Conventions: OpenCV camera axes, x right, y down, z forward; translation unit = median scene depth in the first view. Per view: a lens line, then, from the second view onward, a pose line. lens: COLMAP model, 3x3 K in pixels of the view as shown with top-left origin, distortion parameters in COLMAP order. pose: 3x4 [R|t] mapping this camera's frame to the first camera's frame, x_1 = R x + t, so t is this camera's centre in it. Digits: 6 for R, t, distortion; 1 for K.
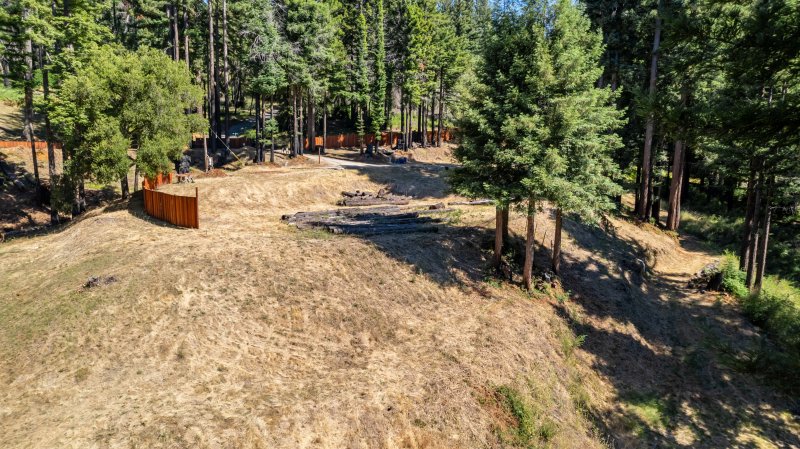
lens RADIAL K [[496.5, 0, 400.0], [0, 496.5, 224.5], [0, 0, 1]] dist [-0.128460, 0.080902]
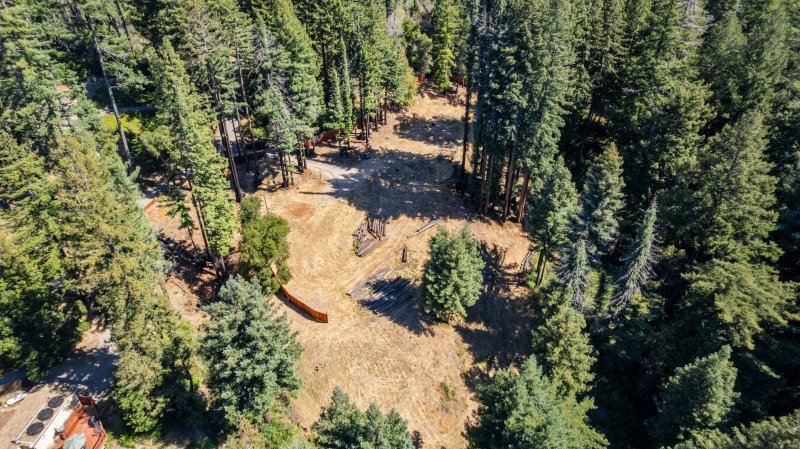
lens RADIAL K [[494.2, 0, 400.0], [0, 494.2, 224.5], [0, 0, 1]] dist [-0.071606, 0.000075]
pose [[0.979650, -0.115893, 0.163871, -0.345095], [0.027739, 0.886794, 0.461331, -1.454199], [-0.198785, -0.447397, 0.871963, -1.002121]]
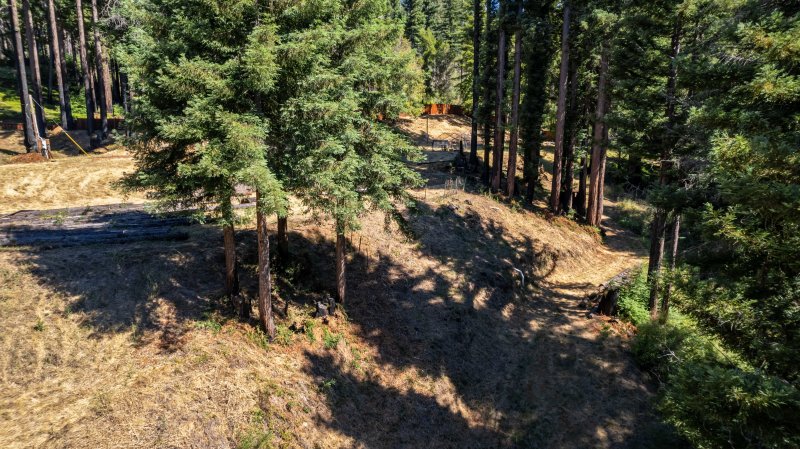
lens RADIAL K [[494.2, 0, 400.0], [0, 494.2, 224.5], [0, 0, 1]] dist [-0.071606, 0.000075]
pose [[0.999809, -0.005458, 0.018759, 0.367921], [0.004865, 0.999492, 0.031494, -0.027453], [-0.018921, -0.031396, 0.999328, 0.290880]]
